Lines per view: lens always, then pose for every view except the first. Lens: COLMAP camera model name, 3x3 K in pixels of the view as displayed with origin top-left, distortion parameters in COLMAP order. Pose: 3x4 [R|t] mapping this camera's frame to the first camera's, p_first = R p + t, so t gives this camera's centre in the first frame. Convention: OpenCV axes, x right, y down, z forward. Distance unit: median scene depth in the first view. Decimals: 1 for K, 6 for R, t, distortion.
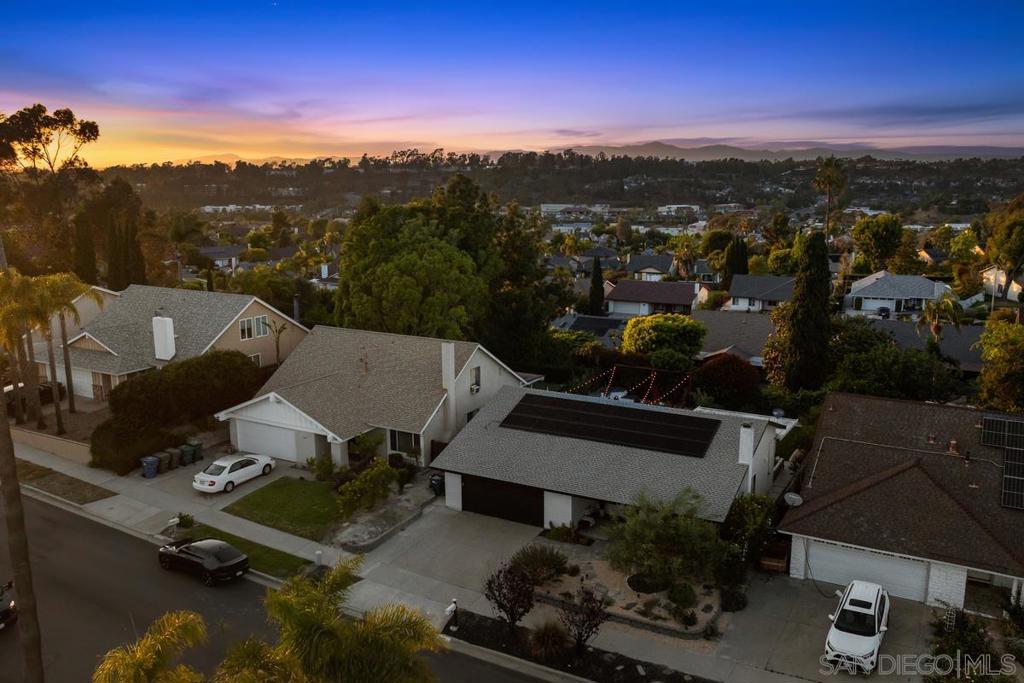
lens RADIAL K [[818.9, 0, 561.3], [0, 818.9, 320.5], [0, 0, 1]] dist [-0.012156, -0.008134]
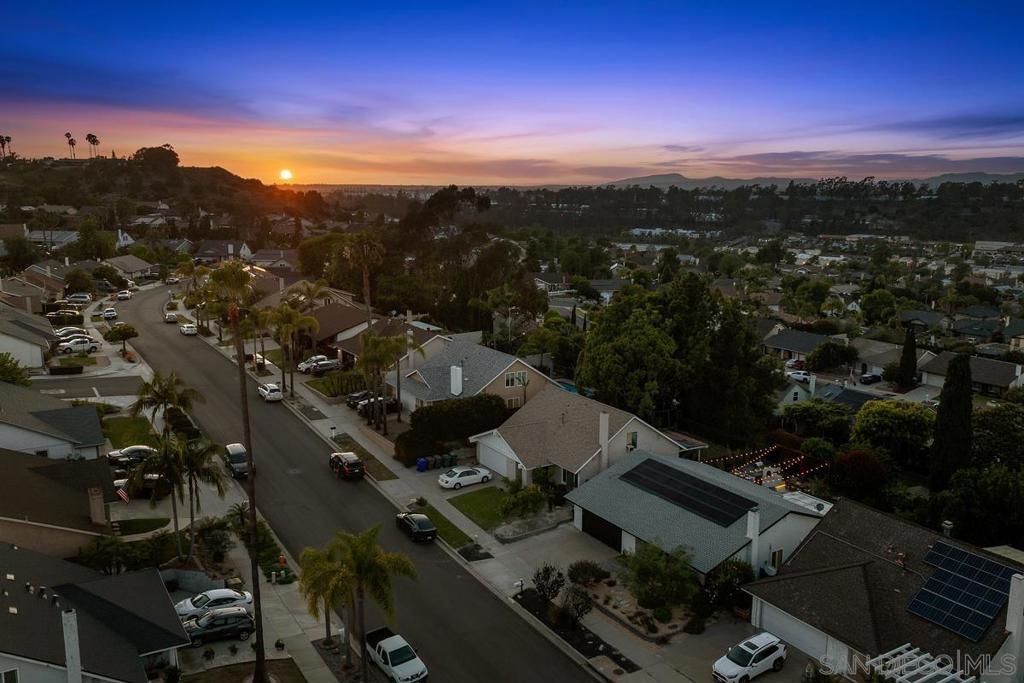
lens RADIAL K [[818.9, 0, 561.3], [0, 818.9, 320.5], [0, 0, 1]] dist [-0.012156, -0.008134]
pose [[0.878590, 0.087058, -0.469574, 0.482701], [-0.102723, 0.994680, -0.007787, -0.122075], [0.466398, 0.055077, 0.882859, -0.315086]]
